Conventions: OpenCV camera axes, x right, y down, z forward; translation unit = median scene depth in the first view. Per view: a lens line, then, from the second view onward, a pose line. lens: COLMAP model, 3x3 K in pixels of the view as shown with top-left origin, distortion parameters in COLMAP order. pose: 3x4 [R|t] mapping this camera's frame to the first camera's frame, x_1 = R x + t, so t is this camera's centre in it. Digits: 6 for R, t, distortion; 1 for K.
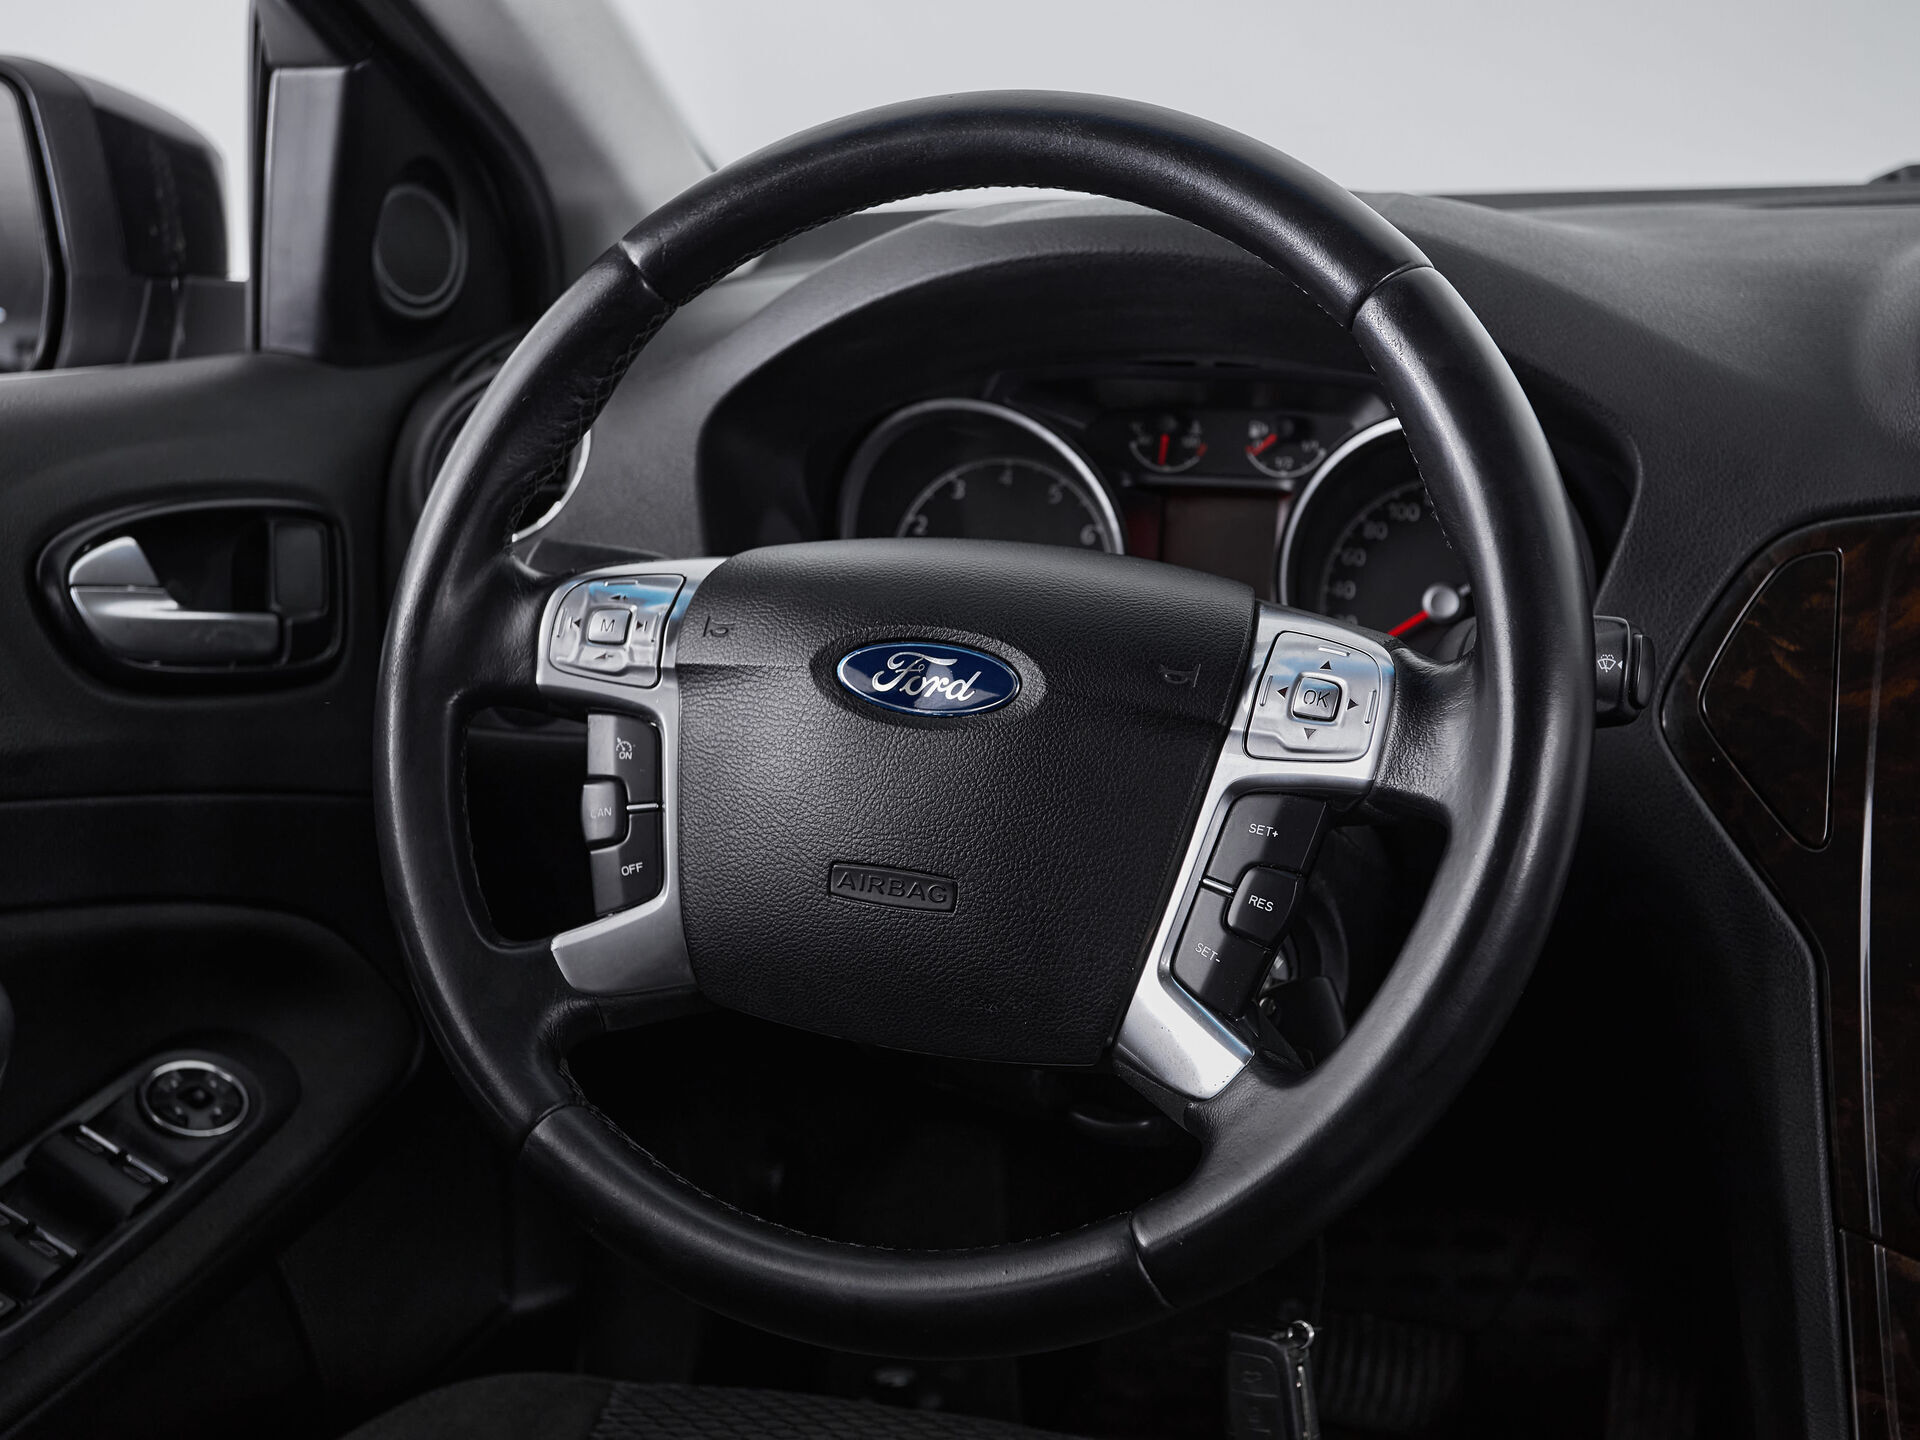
lens RADIAL K [[2331.5, 0, 904.2], [0, 2331.5, 723.3], [0, 0, 1]] dist [0.029884, 0.041947]
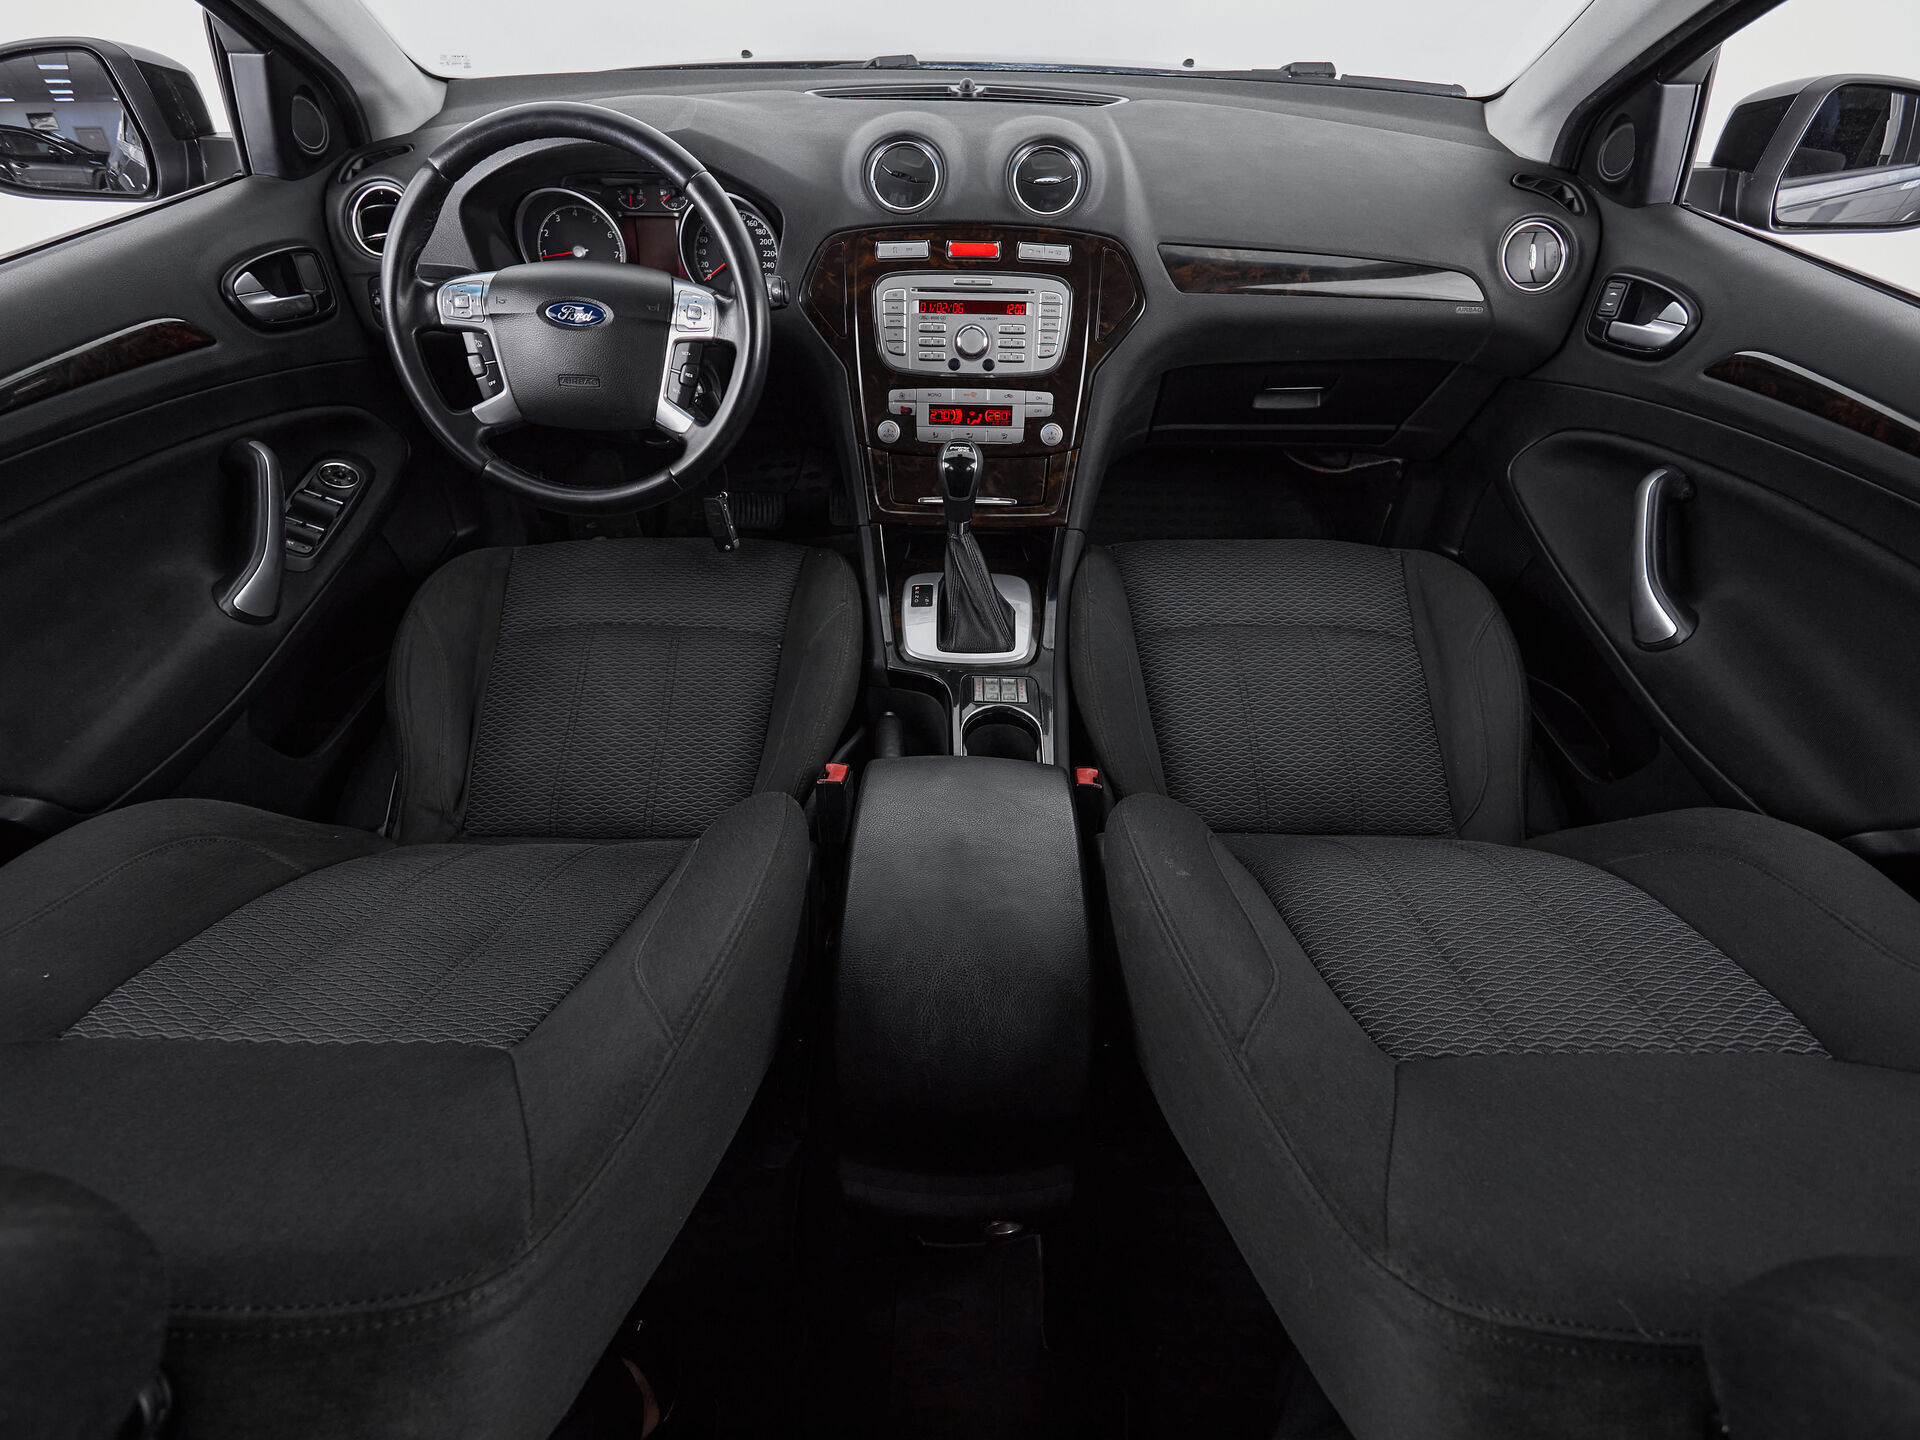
lens RADIAL K [[1014.6, 0, 960.0], [0, 1014.6, 720.0], [0, 0, 1]] dist [-0.002182, -0.000735]
pose [[0.924917, -0.219442, 0.310442, -0.054869], [0.062239, 0.892974, 0.445783, -0.104498], [-0.375041, -0.392991, 0.839585, -0.594212]]
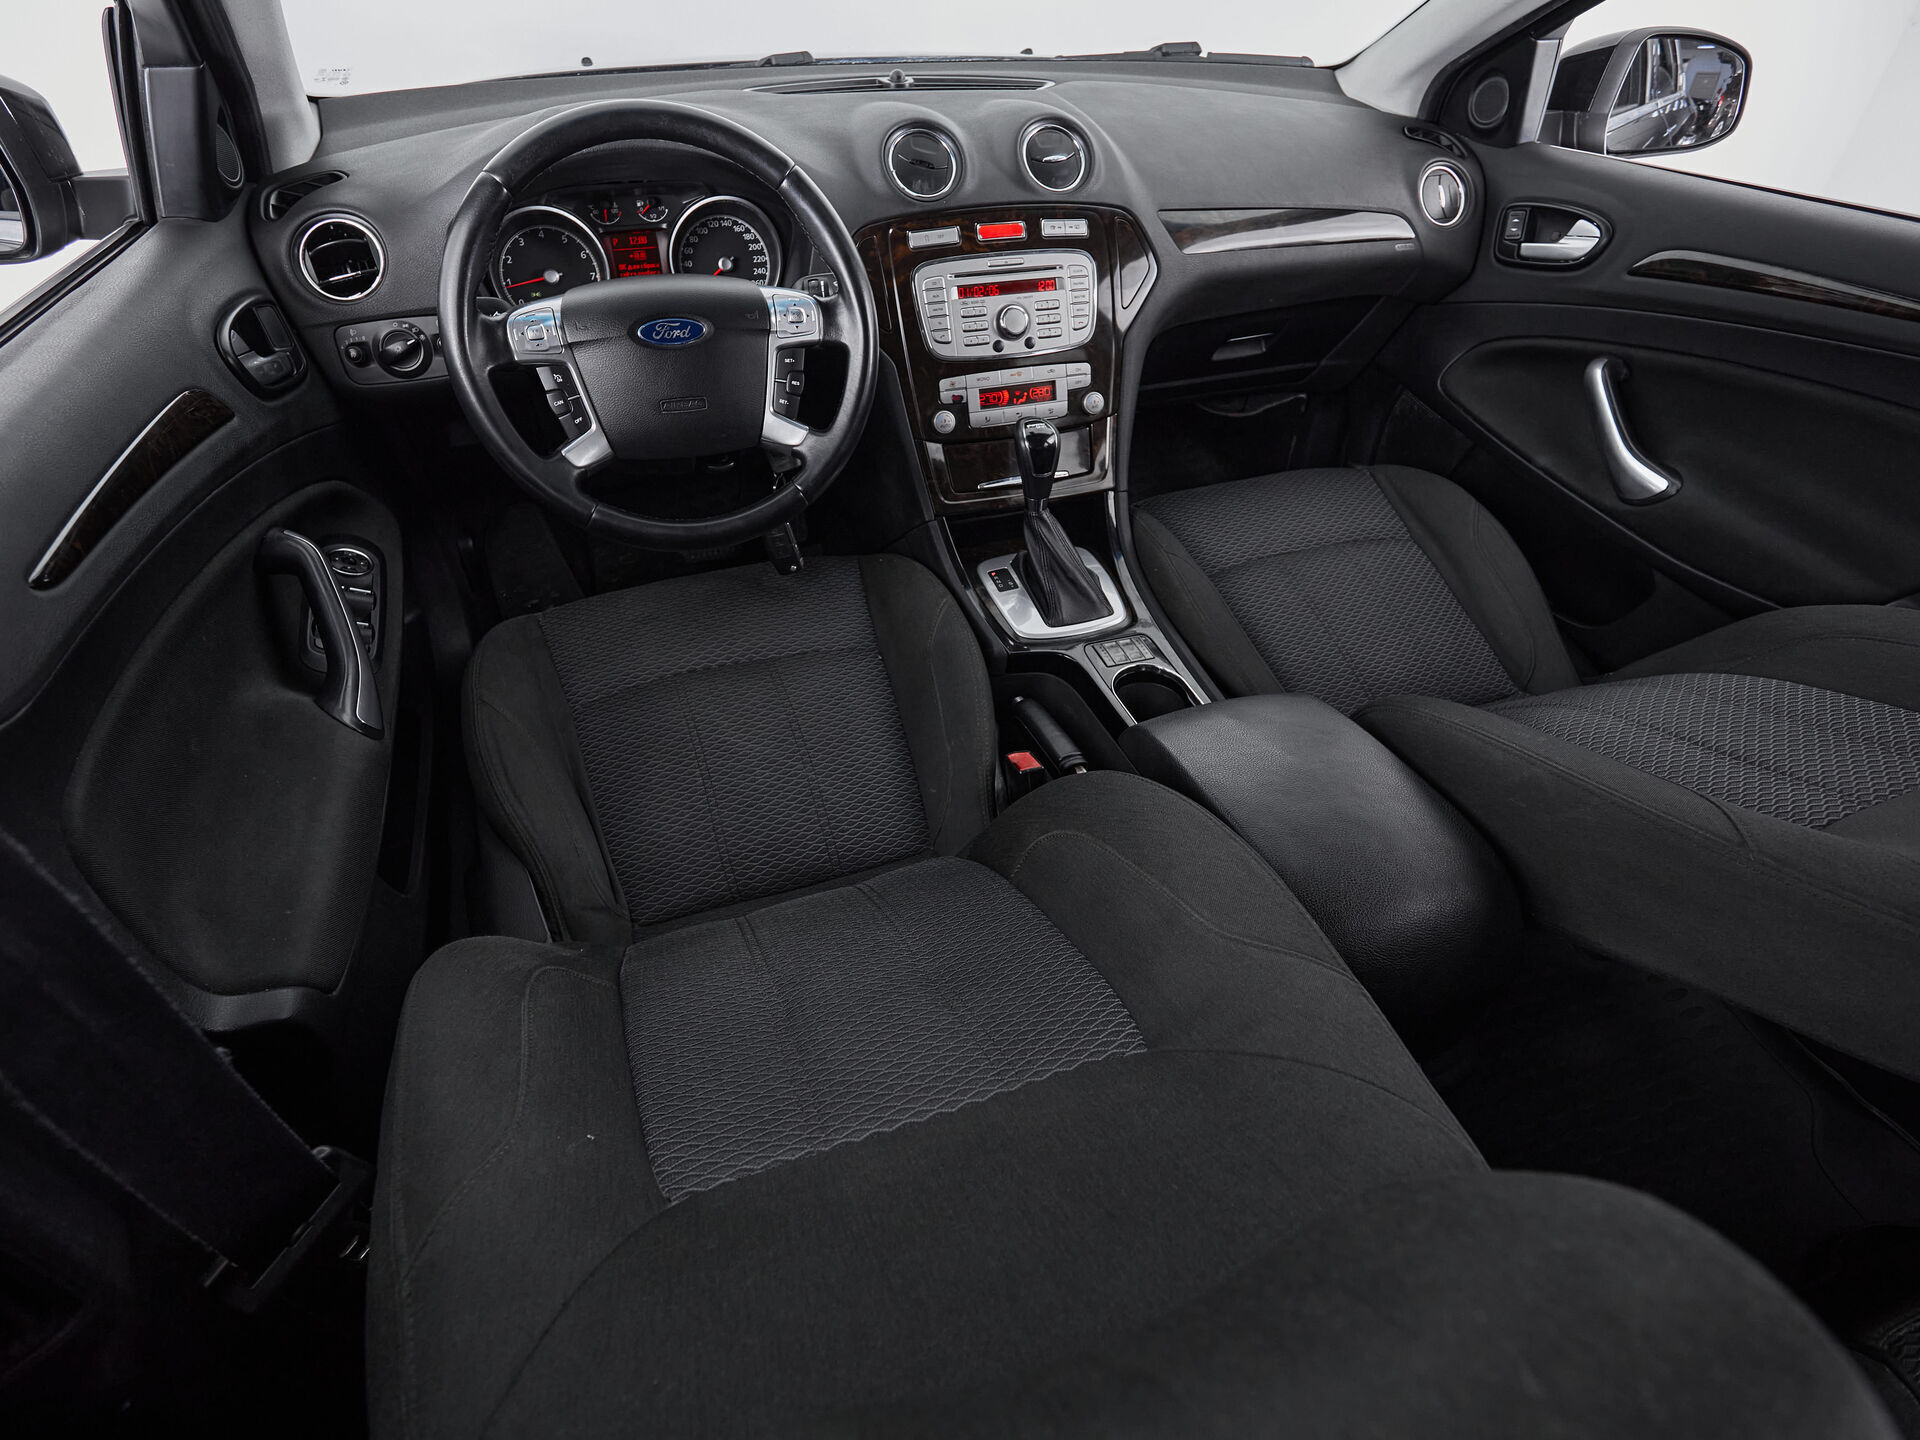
lens RADIAL K [[1014.6, 0, 960.0], [0, 1014.6, 720.0], [0, 0, 1]] dist [-0.002182, -0.000735]
pose [[0.738698, -0.401489, 0.541417, -0.584683], [0.135693, 0.875379, 0.464003, -0.128059], [-0.660237, -0.269292, 0.701120, -0.280754]]
